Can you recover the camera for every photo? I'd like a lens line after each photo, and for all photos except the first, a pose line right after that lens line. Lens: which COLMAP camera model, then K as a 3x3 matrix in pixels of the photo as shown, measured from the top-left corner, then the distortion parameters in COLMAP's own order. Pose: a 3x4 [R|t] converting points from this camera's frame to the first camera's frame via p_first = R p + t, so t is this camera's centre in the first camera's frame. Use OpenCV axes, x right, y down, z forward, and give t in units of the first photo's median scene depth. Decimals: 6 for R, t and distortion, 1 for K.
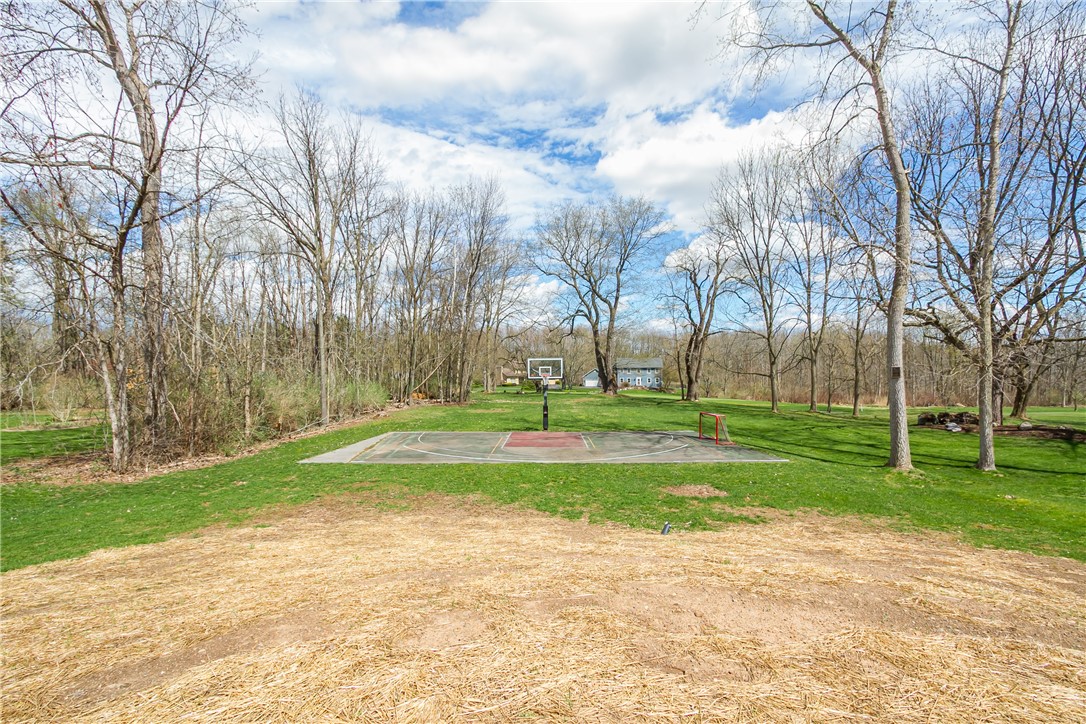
lens RADIAL K [[495.6, 0, 543.0], [0, 495.6, 362.0], [0, 0, 1]] dist [-0.000749, 0.000240]
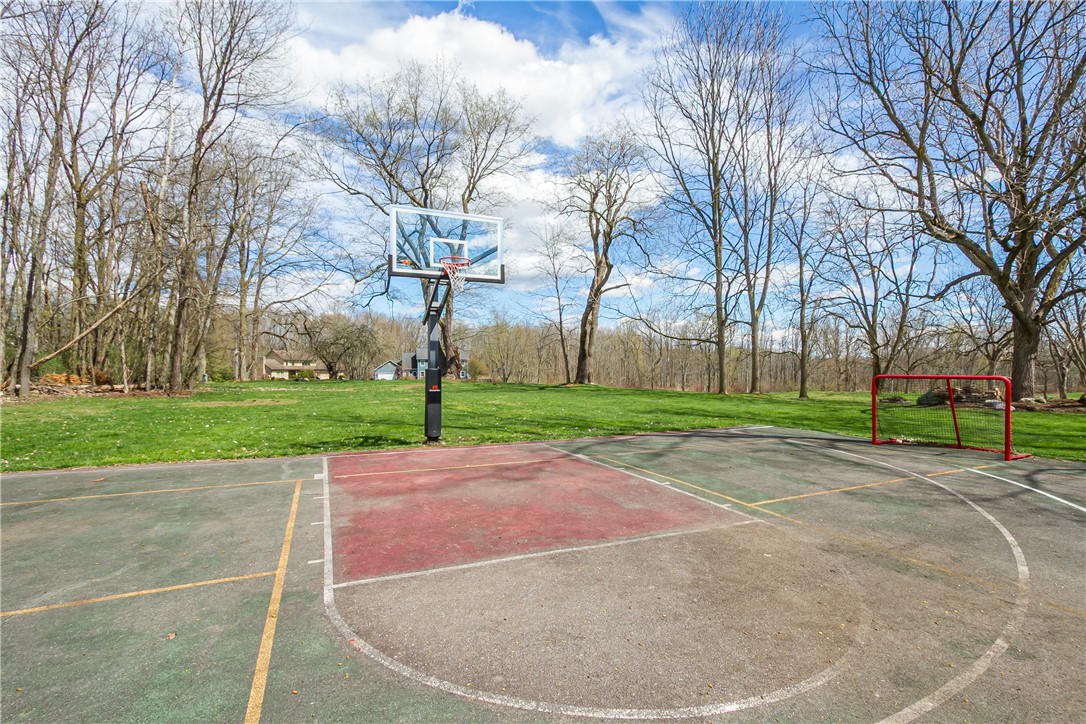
lens RADIAL K [[495.6, 0, 543.0], [0, 495.6, 362.0], [0, 0, 1]] dist [-0.000749, 0.000240]
pose [[0.908087, 0.011229, 0.418630, -0.042064], [-0.011319, 0.999933, -0.002268, 0.051530], [-0.418628, -0.002679, 0.908154, 0.411961]]
